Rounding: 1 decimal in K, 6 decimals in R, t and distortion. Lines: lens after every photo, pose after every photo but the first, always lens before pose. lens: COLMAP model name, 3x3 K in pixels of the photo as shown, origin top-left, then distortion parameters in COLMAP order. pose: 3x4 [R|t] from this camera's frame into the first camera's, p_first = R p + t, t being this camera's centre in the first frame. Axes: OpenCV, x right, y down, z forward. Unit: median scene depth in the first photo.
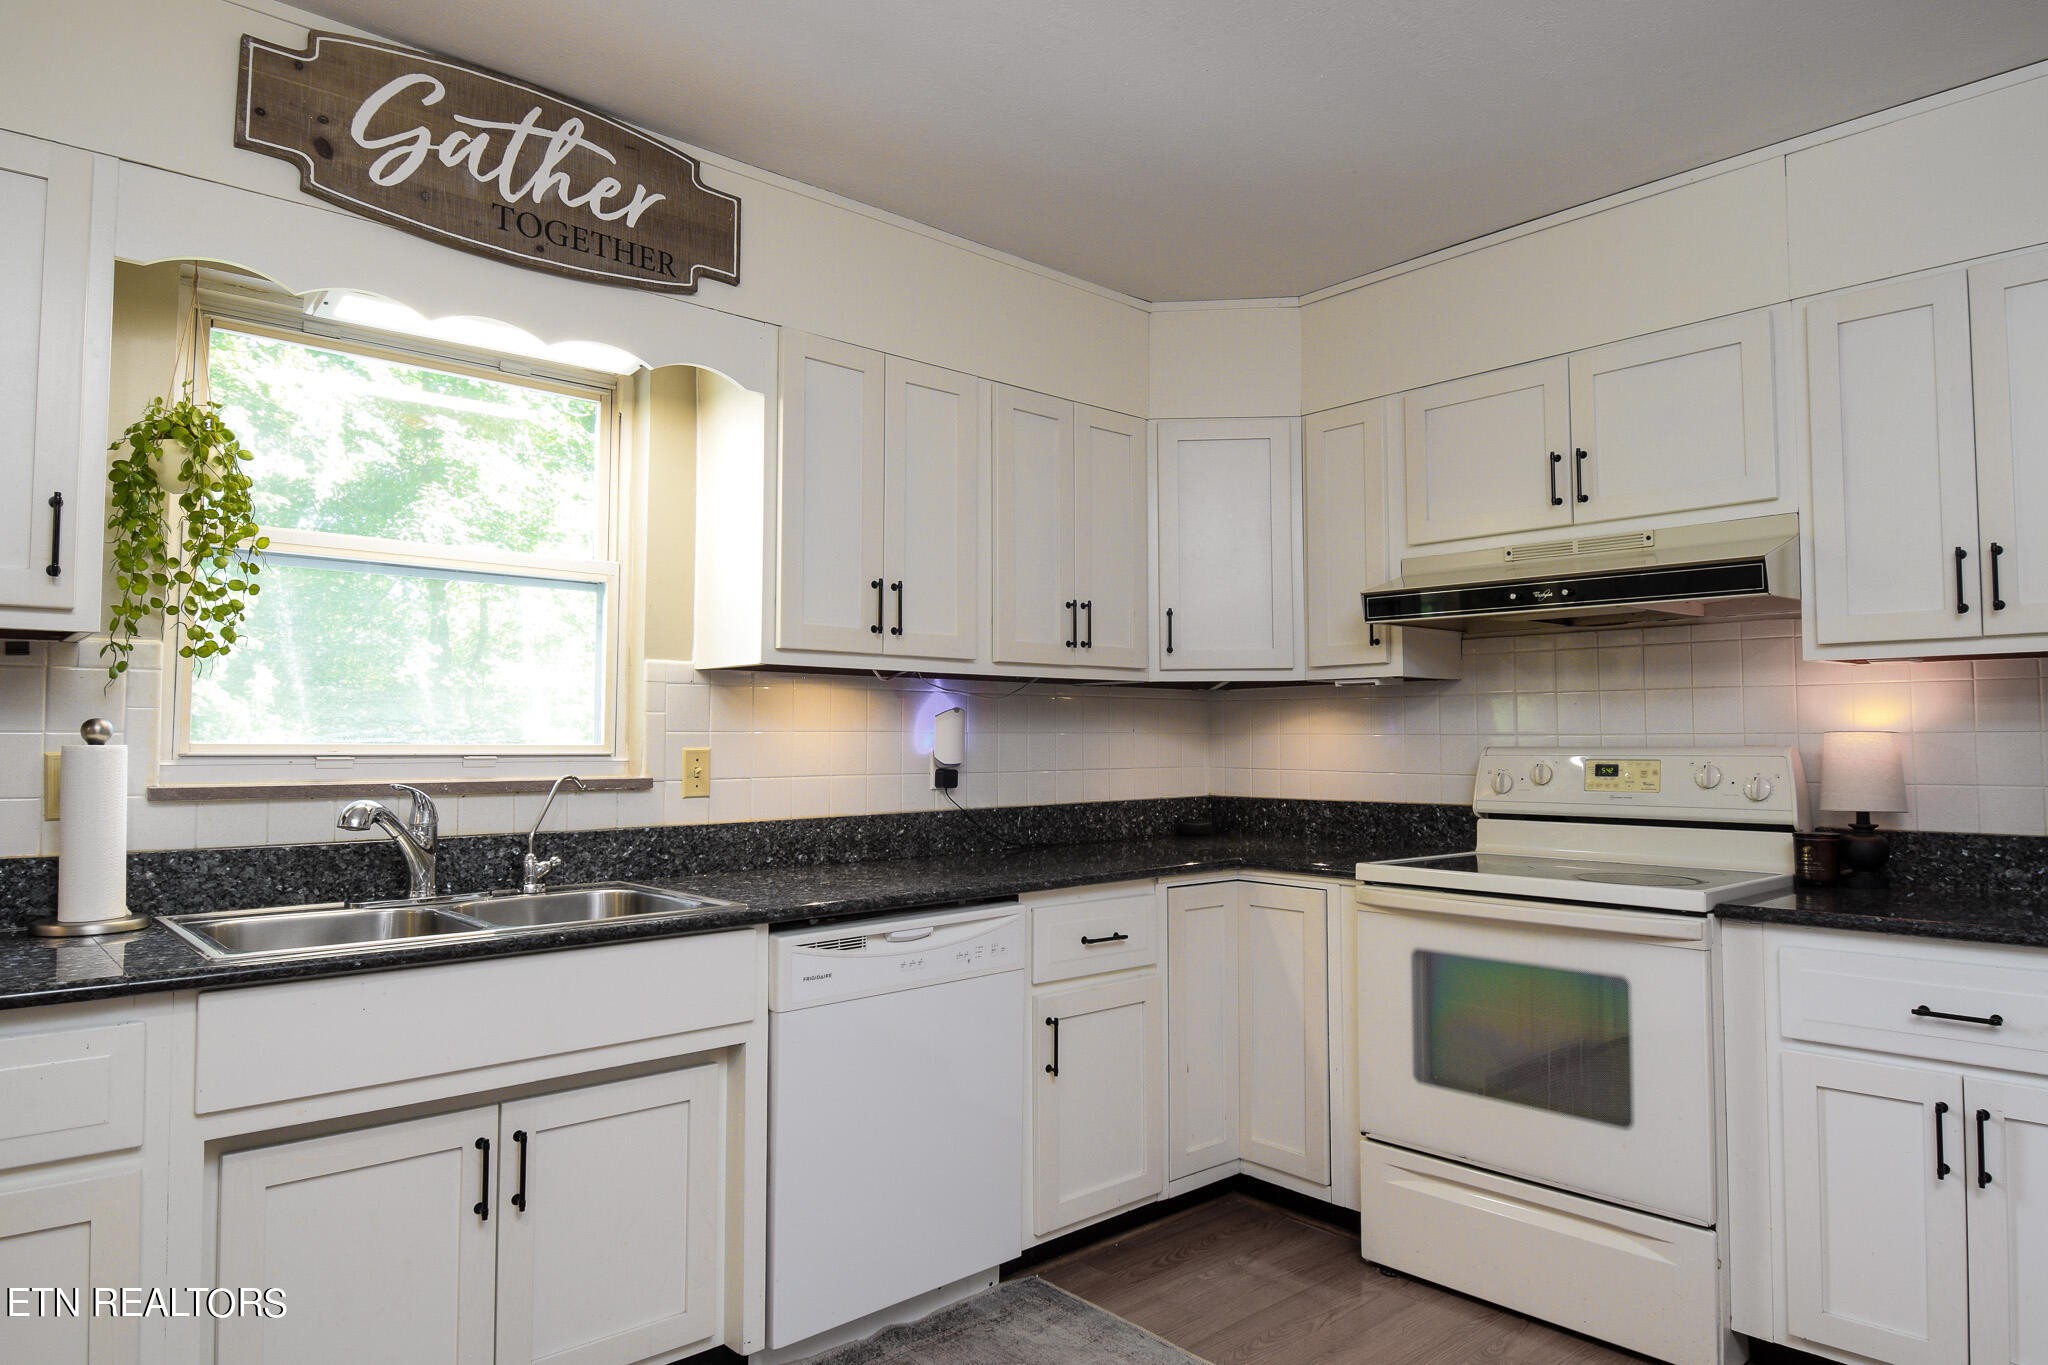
lens RADIAL K [[1240.3, 0, 1024.0], [0, 1240.3, 682.5], [0, 0, 1]] dist [0.009773, -0.029812]
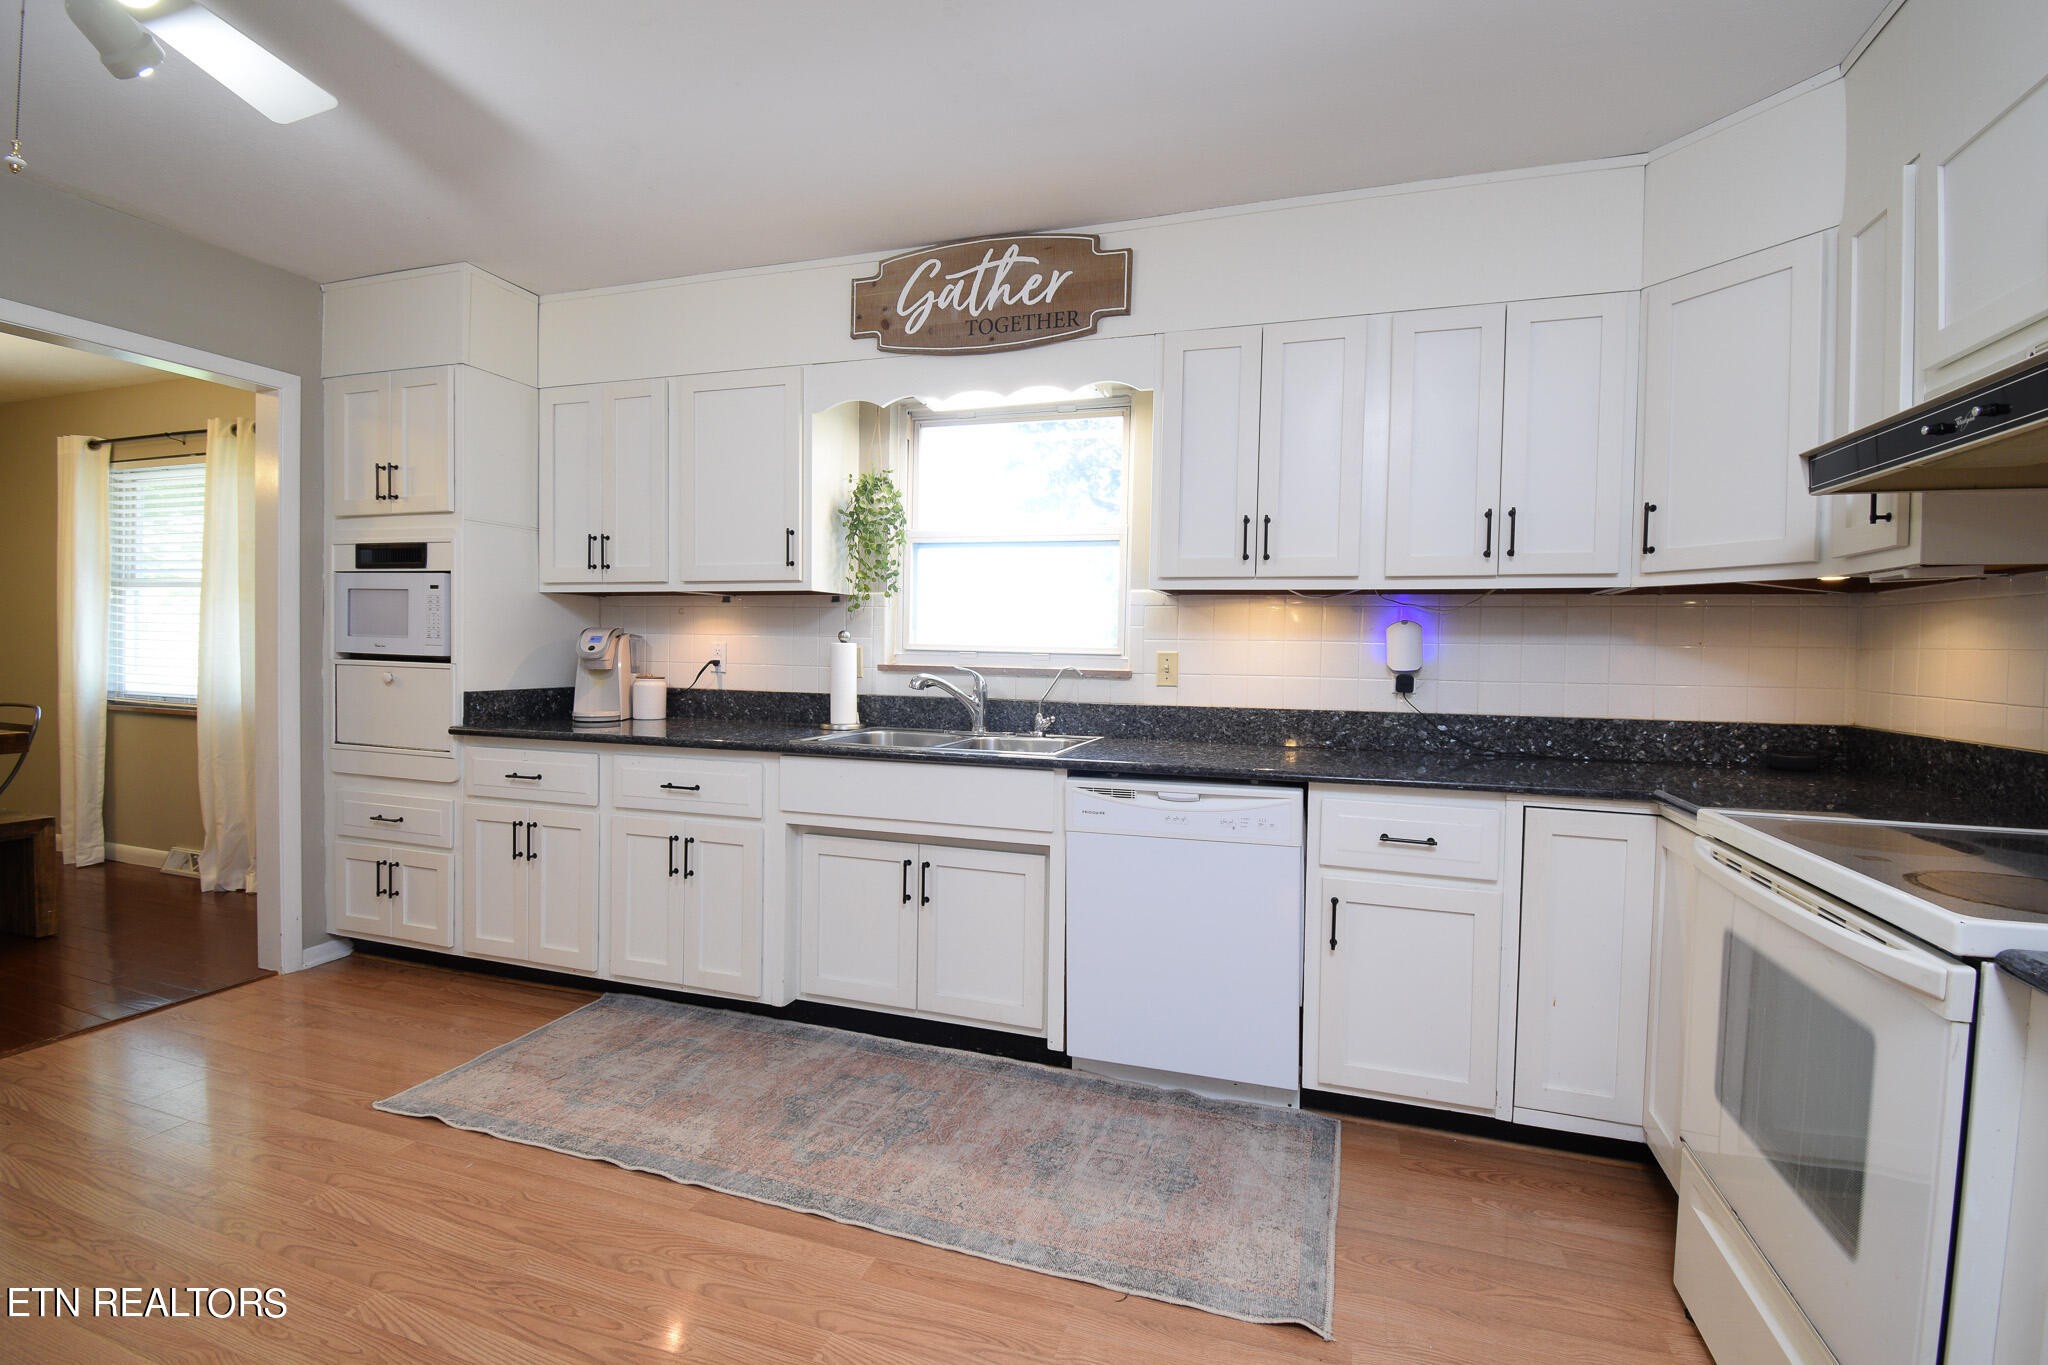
lens RADIAL K [[895.0, 0, 1046.2], [0, 895.0, 683.4], [0, 0, 1]] dist [0.007191, -0.013282]
pose [[0.505321, 0.040857, -0.861964, 0.632113], [0.022137, 0.997936, 0.060280, 0.028183], [0.862648, -0.049542, 0.503373, 0.424662]]
